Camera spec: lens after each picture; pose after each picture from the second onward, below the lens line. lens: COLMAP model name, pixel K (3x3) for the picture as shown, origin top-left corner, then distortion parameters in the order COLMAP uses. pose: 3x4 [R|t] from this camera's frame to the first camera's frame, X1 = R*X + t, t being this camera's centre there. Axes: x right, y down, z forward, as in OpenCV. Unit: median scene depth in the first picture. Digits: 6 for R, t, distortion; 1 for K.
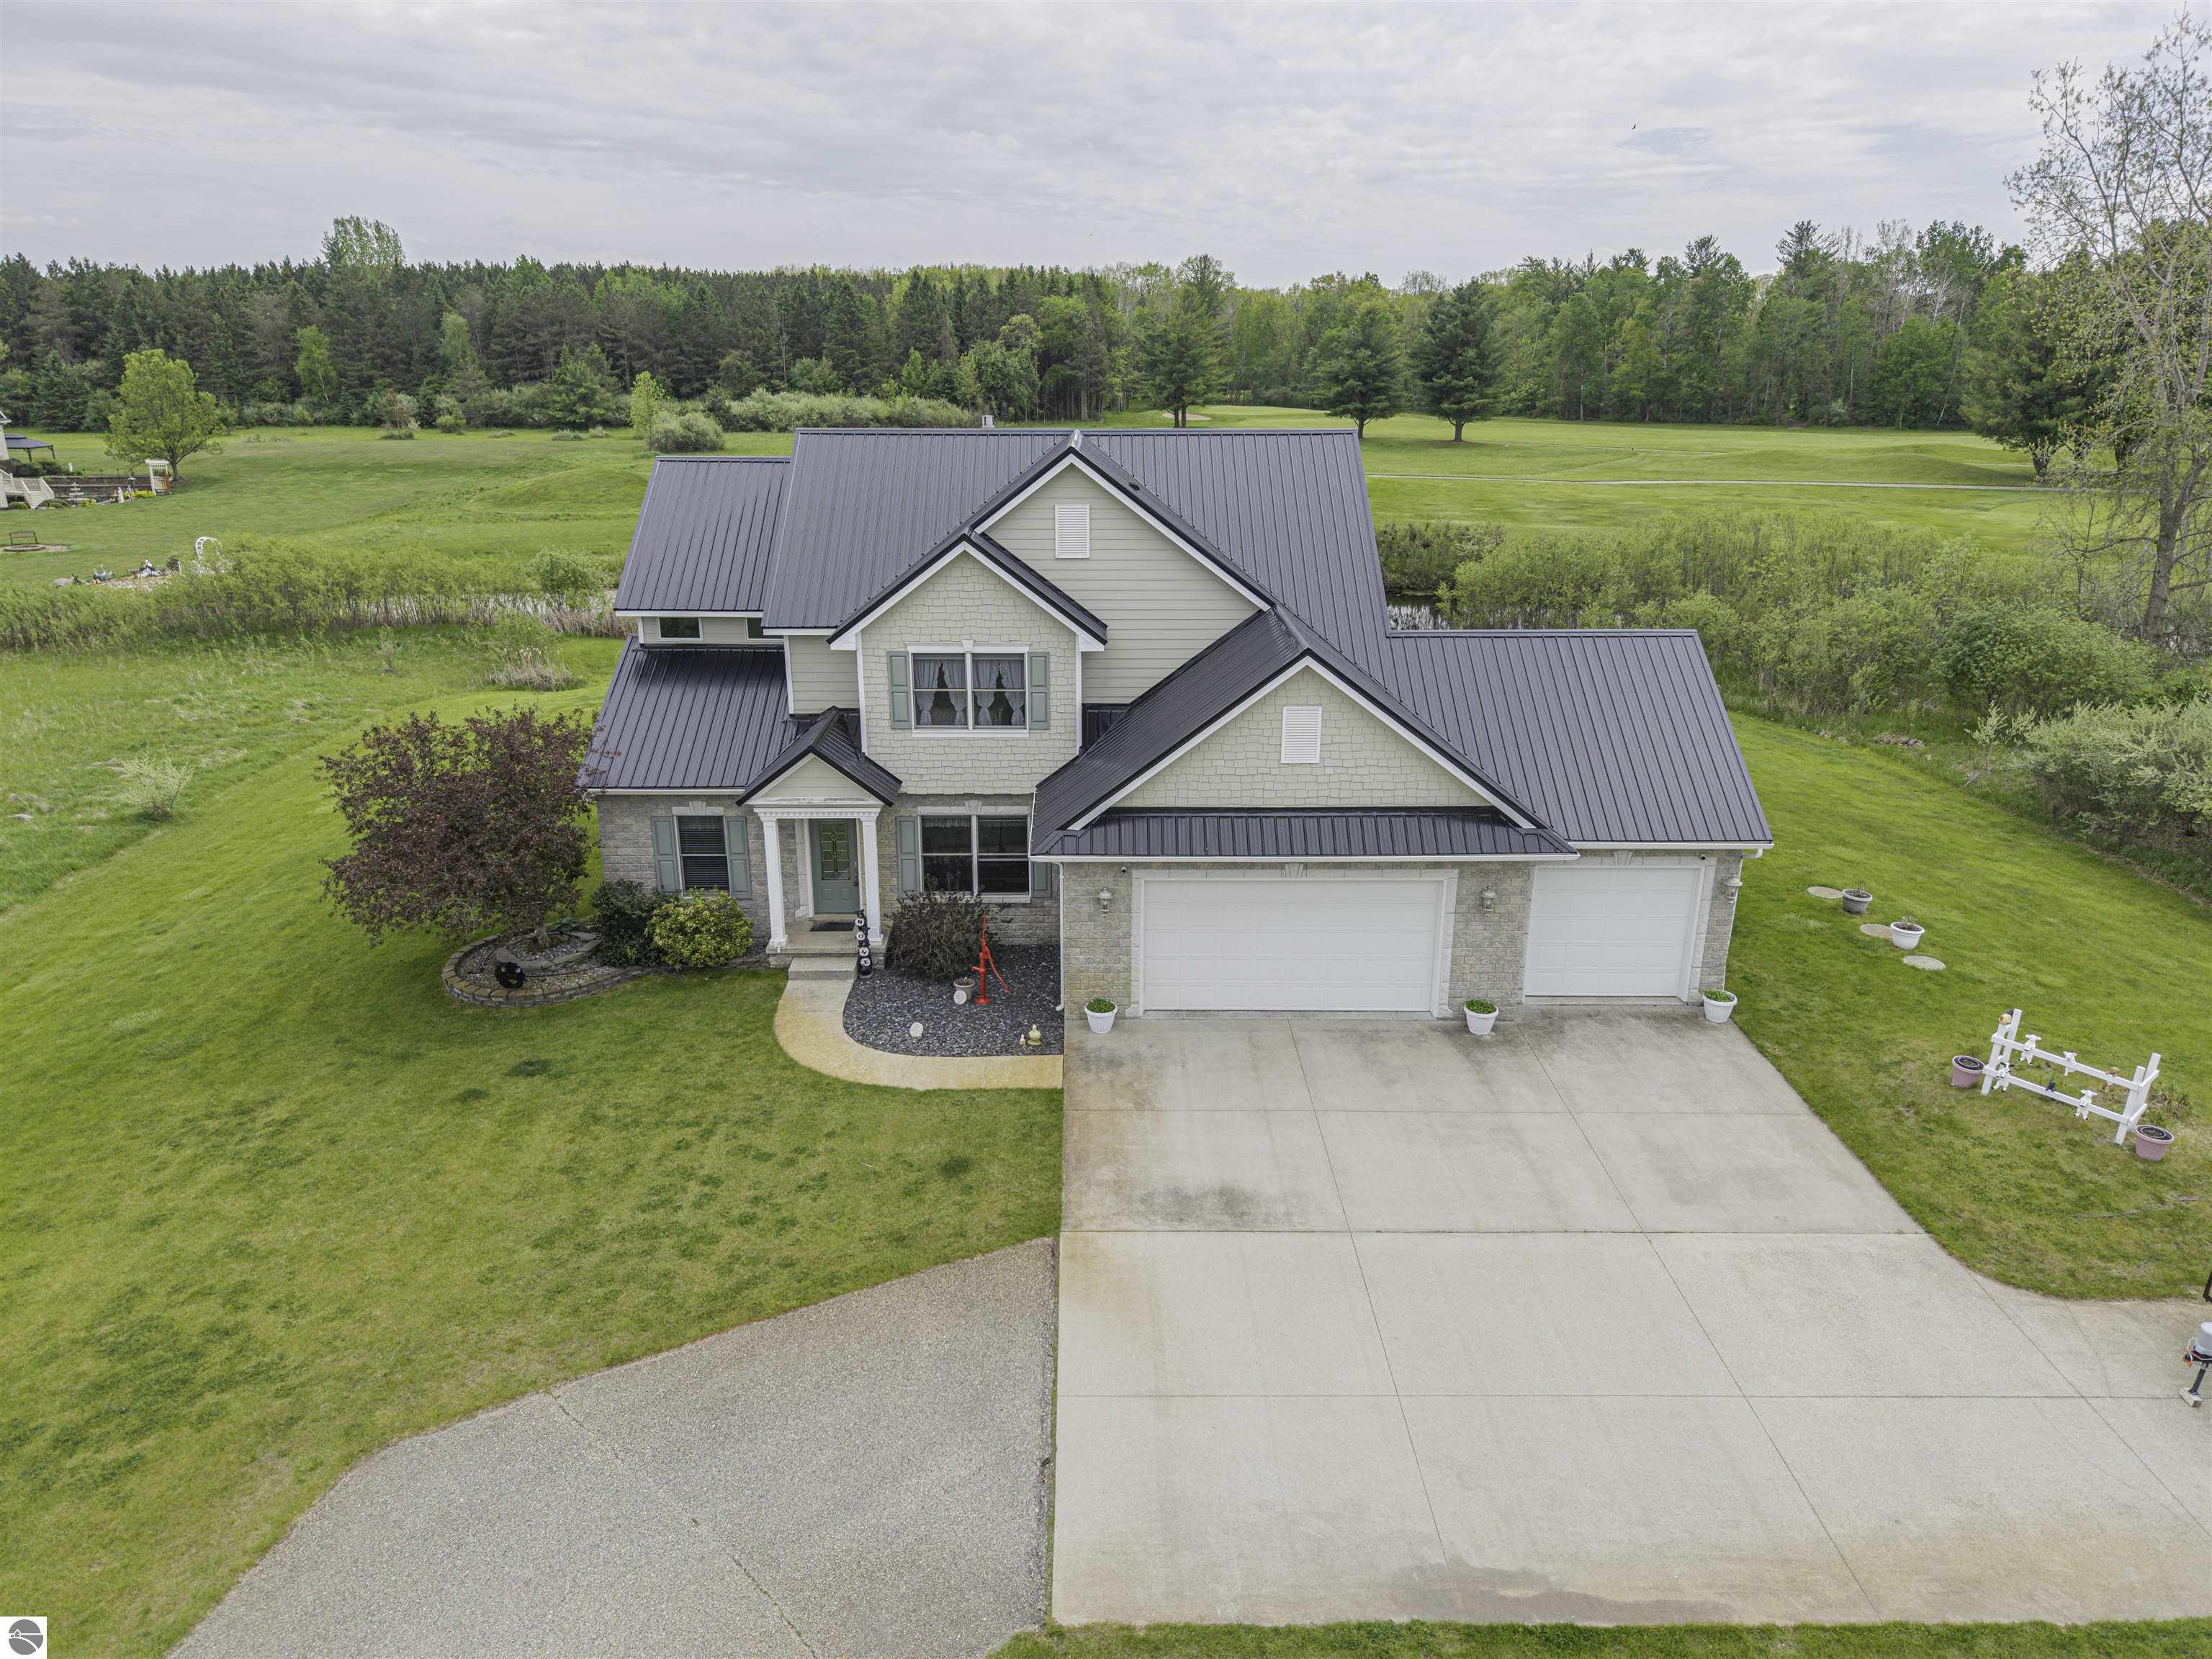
lens RADIAL K [[1480.7, 0, 1093.7], [0, 1480.7, 824.2], [0, 0, 1]] dist [0.026555, -0.025901]
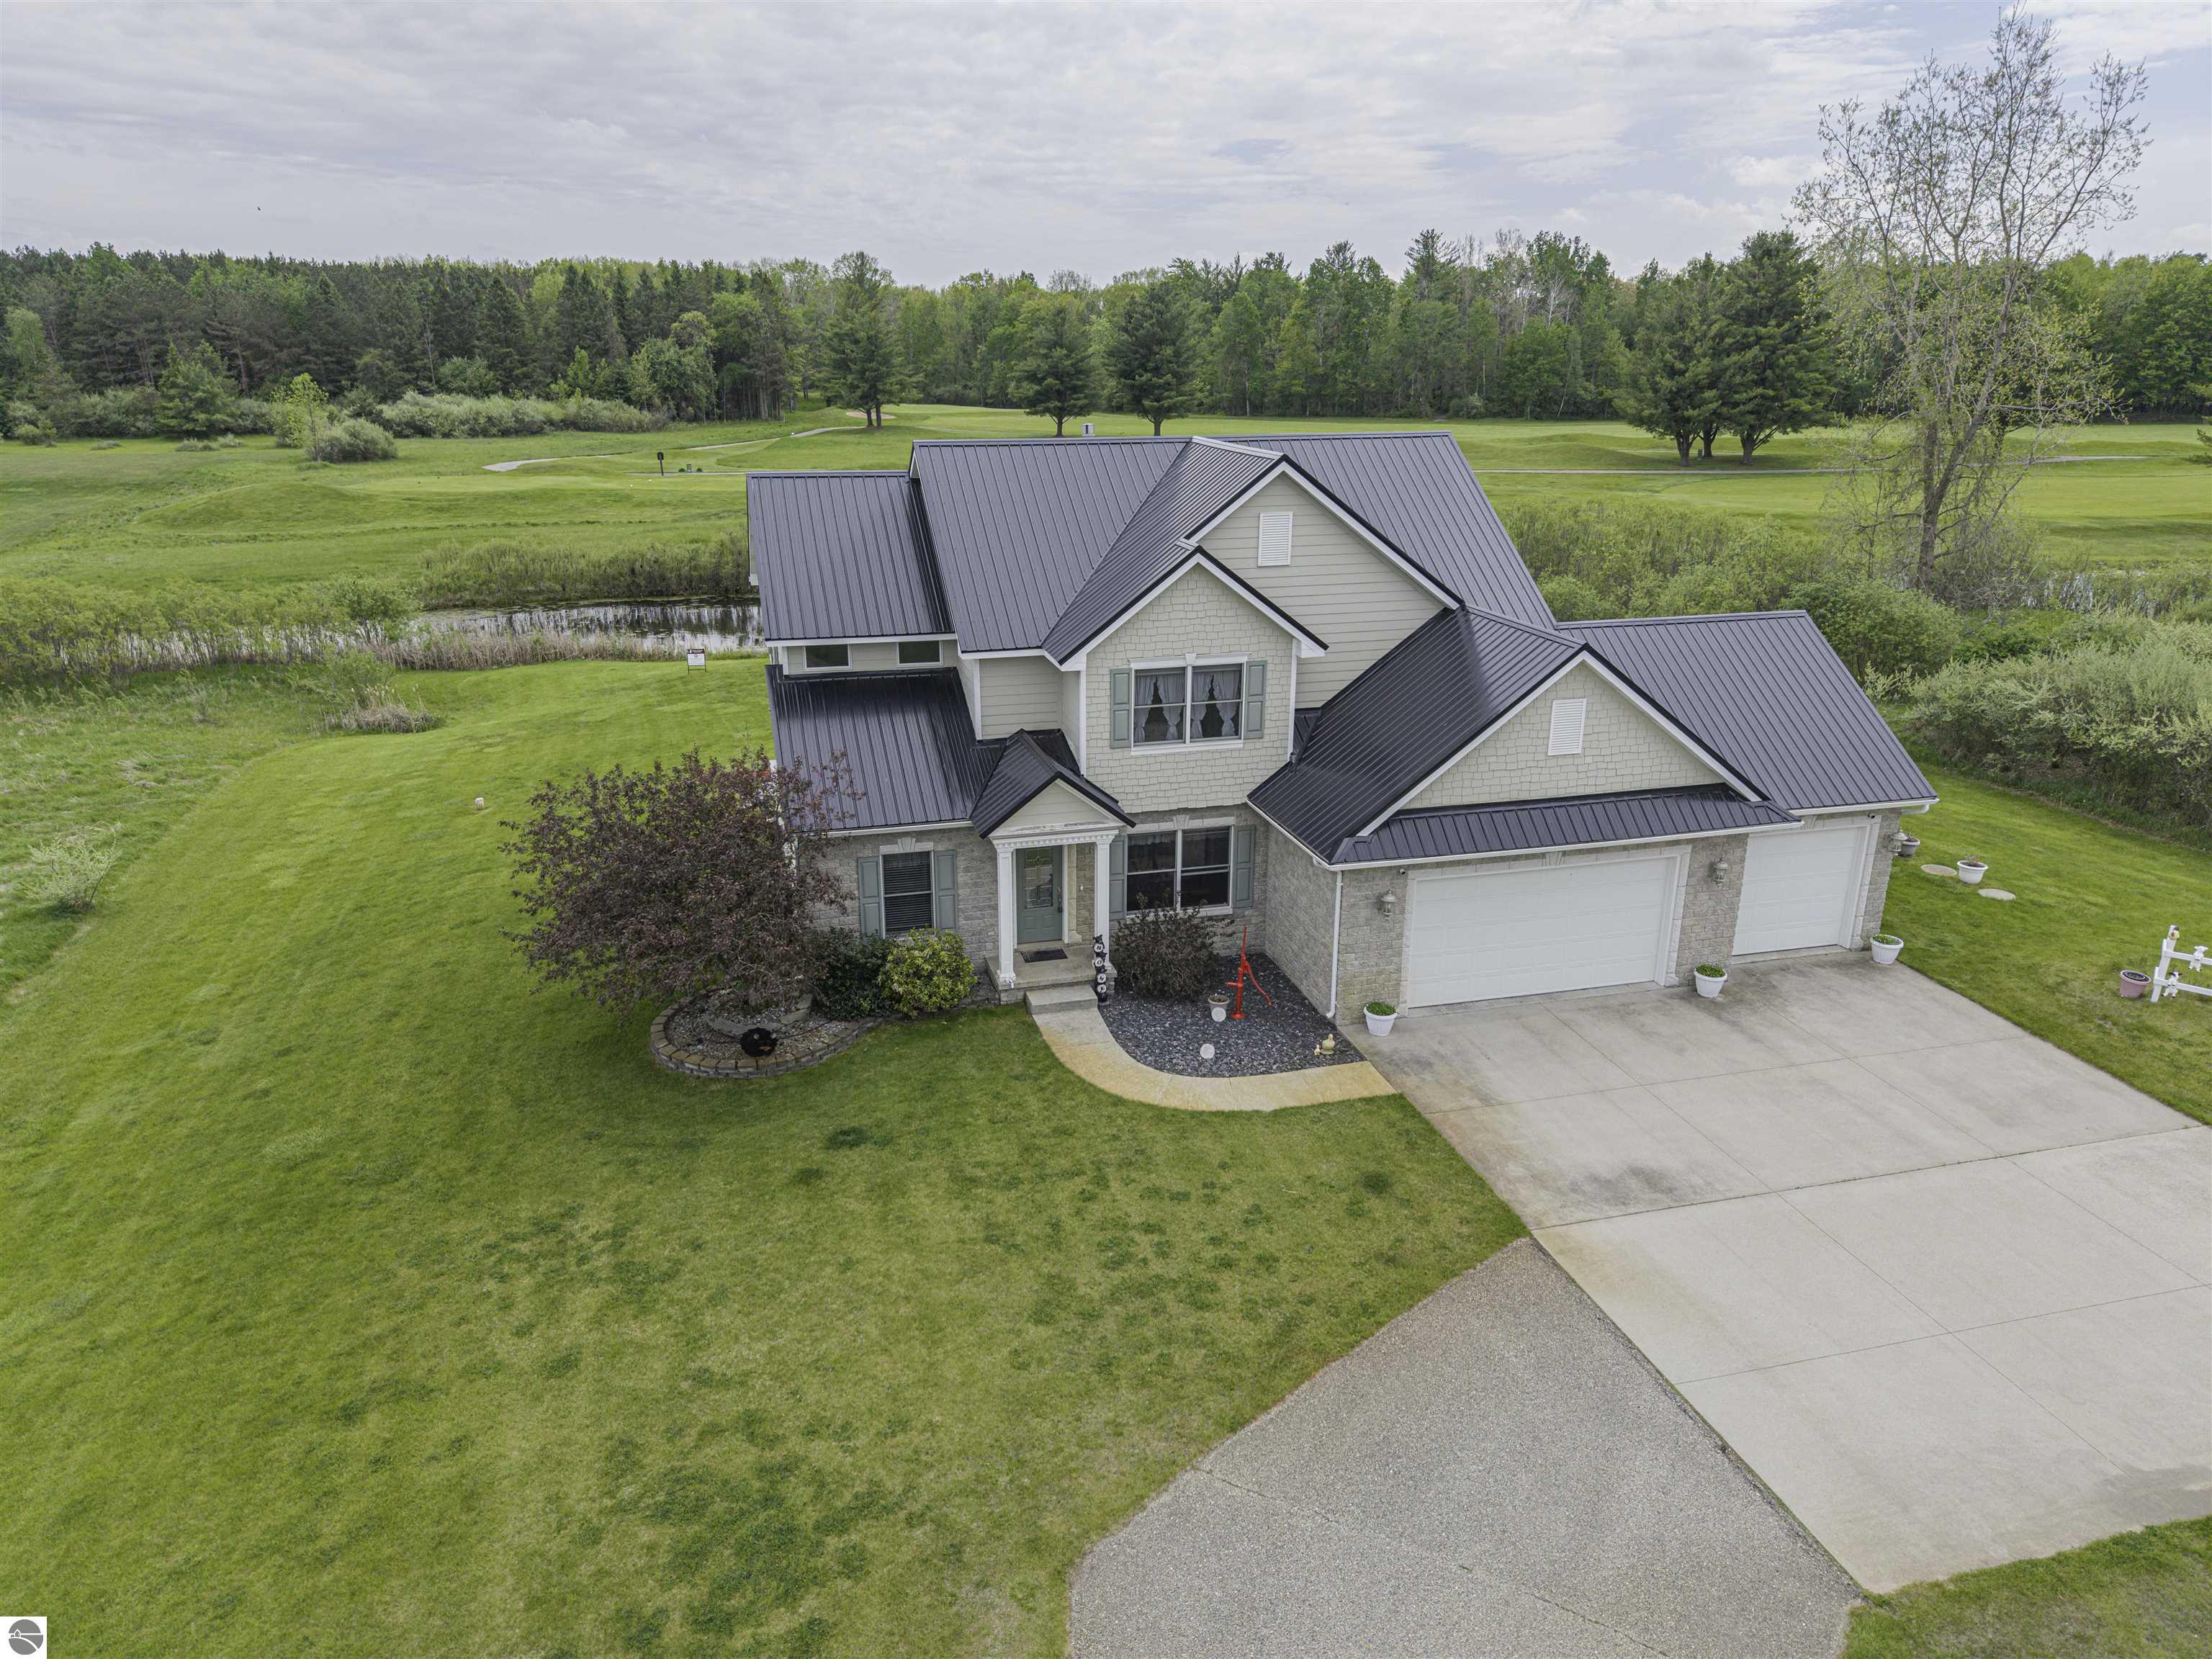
lens RADIAL K [[1480.7, 0, 1093.7], [0, 1480.7, 824.2], [0, 0, 1]] dist [0.026555, -0.025901]
pose [[0.969322, -0.076973, 0.233431, -0.374544], [0.076557, 0.997006, 0.010855, -0.025603], [-0.233568, 0.007349, 0.972313, 0.055700]]
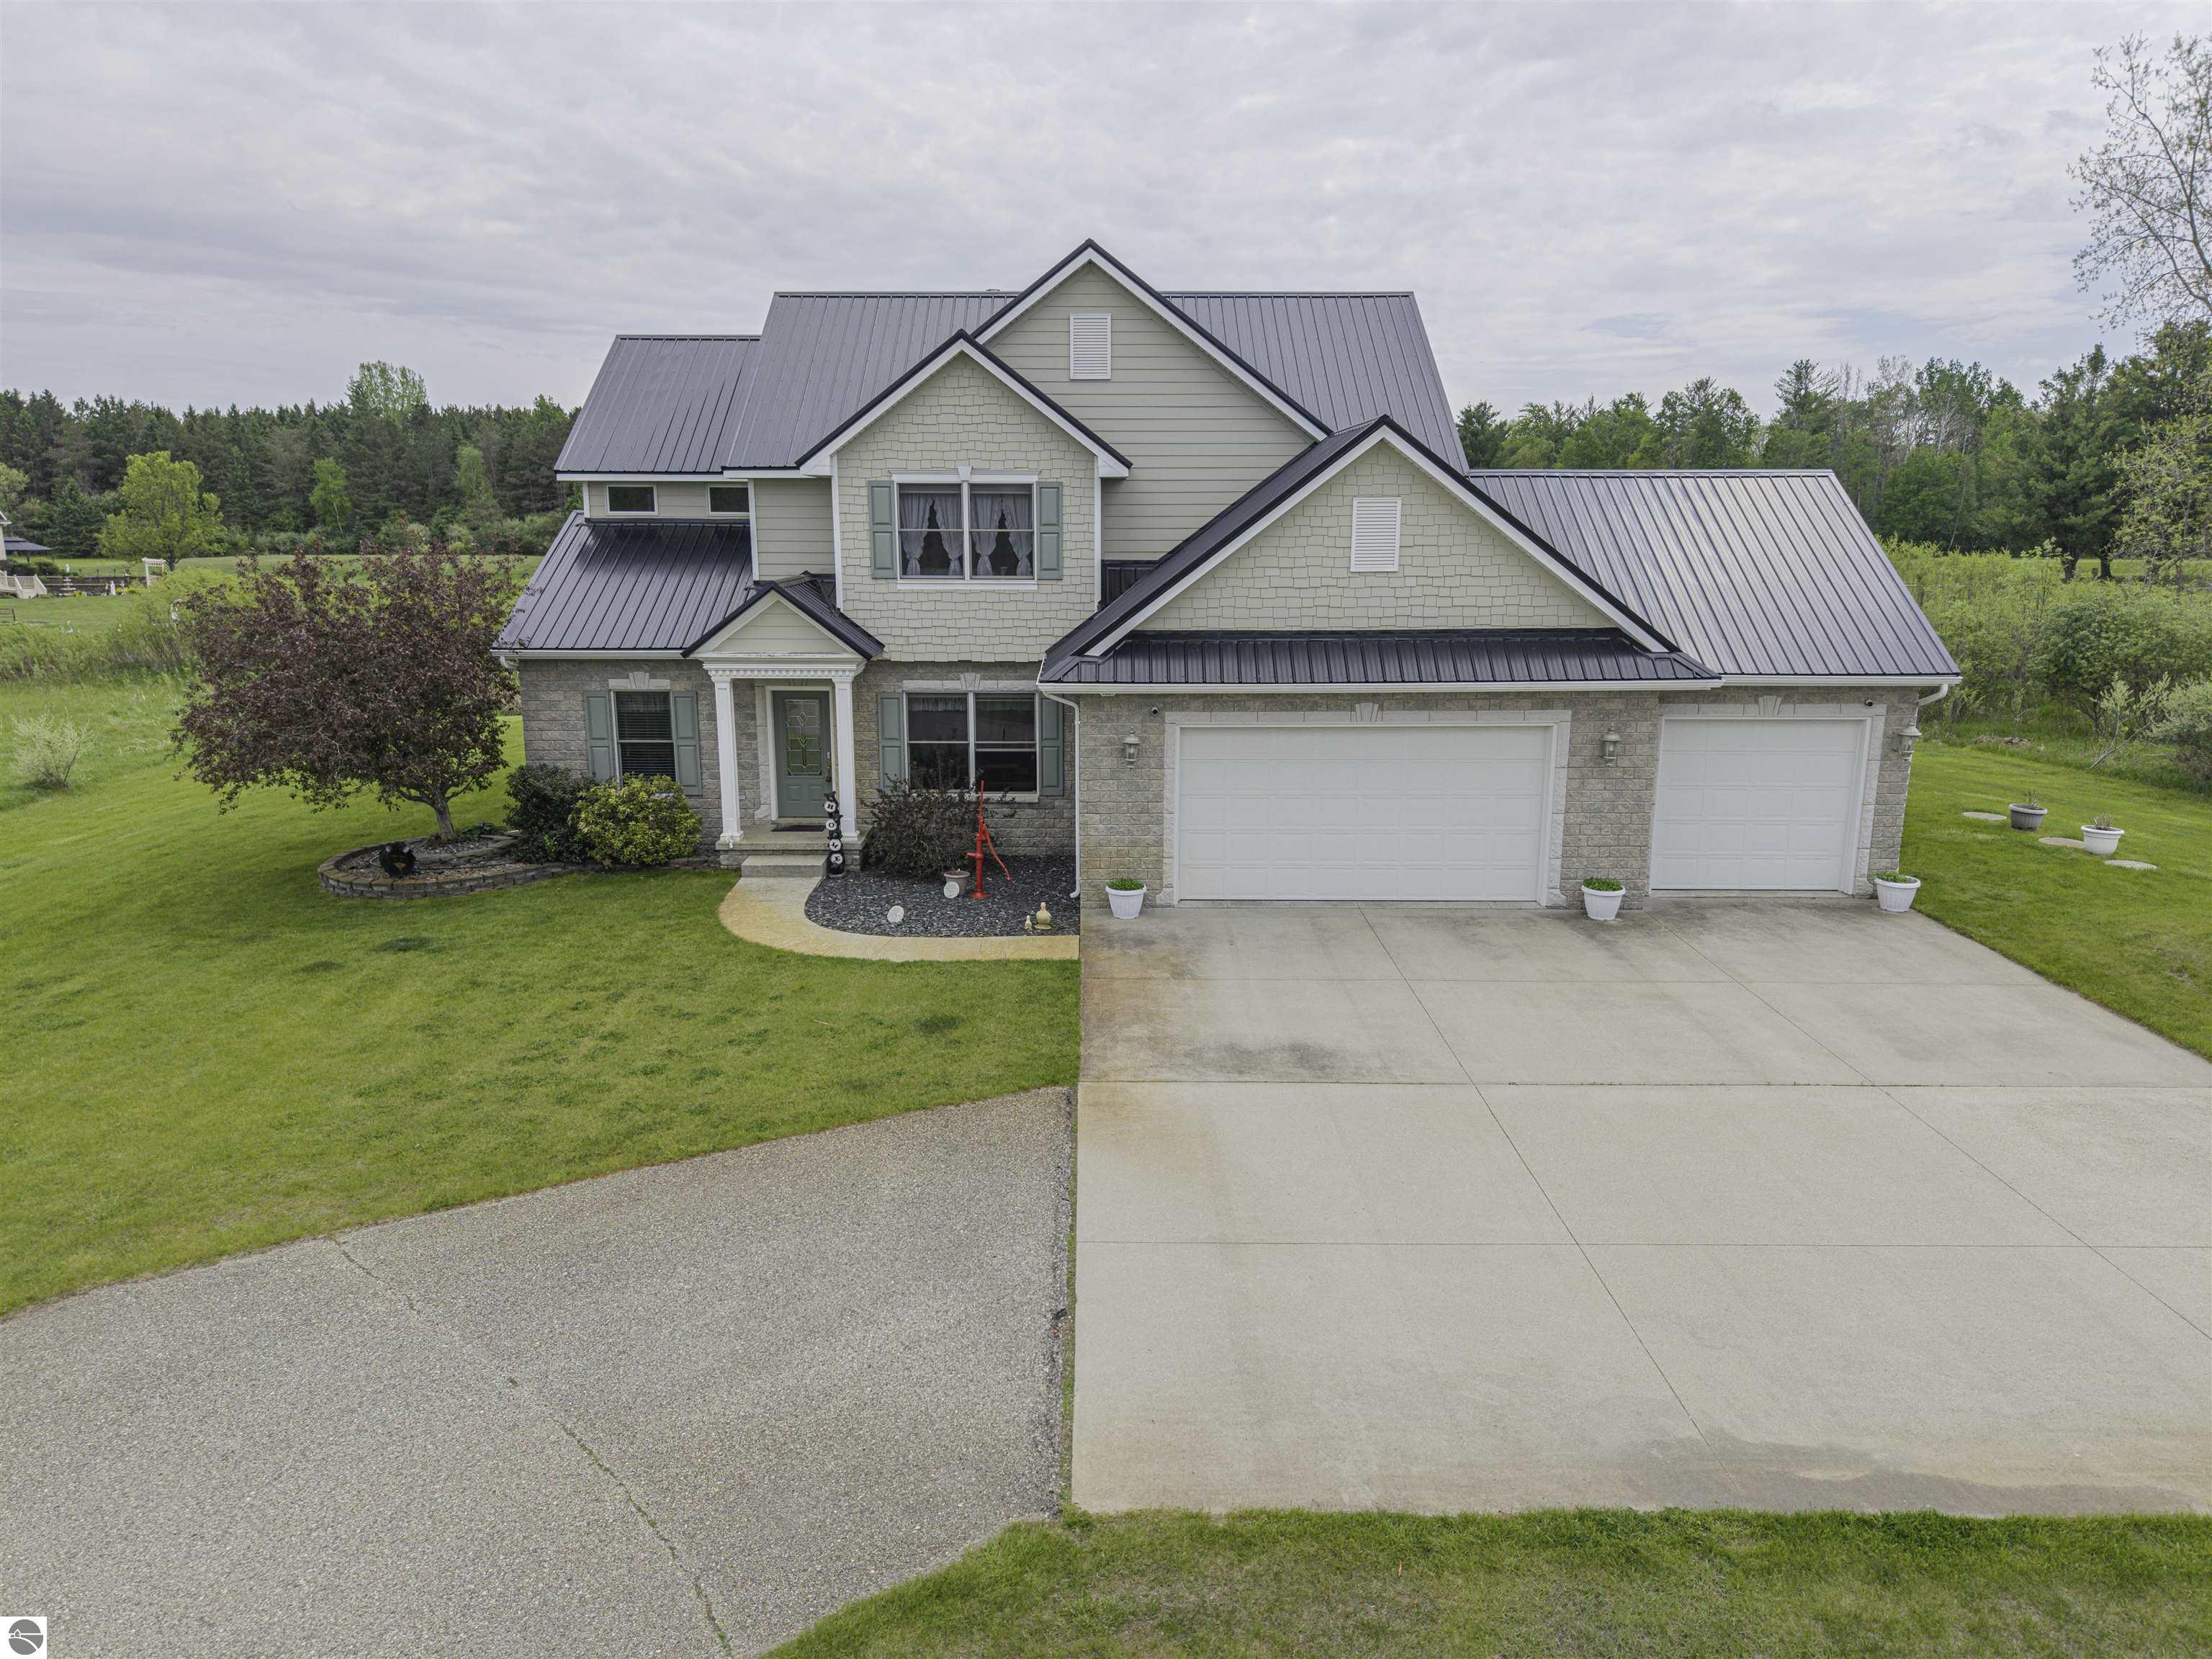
lens RADIAL K [[1480.7, 0, 1093.7], [0, 1480.7, 824.2], [0, 0, 1]] dist [0.026555, -0.025901]
pose [[0.999989, 0.000718, -0.004590, -0.008202], [-0.001209, 0.994148, -0.108021, 0.161203], [0.004485, 0.108025, 0.994138, 0.182713]]
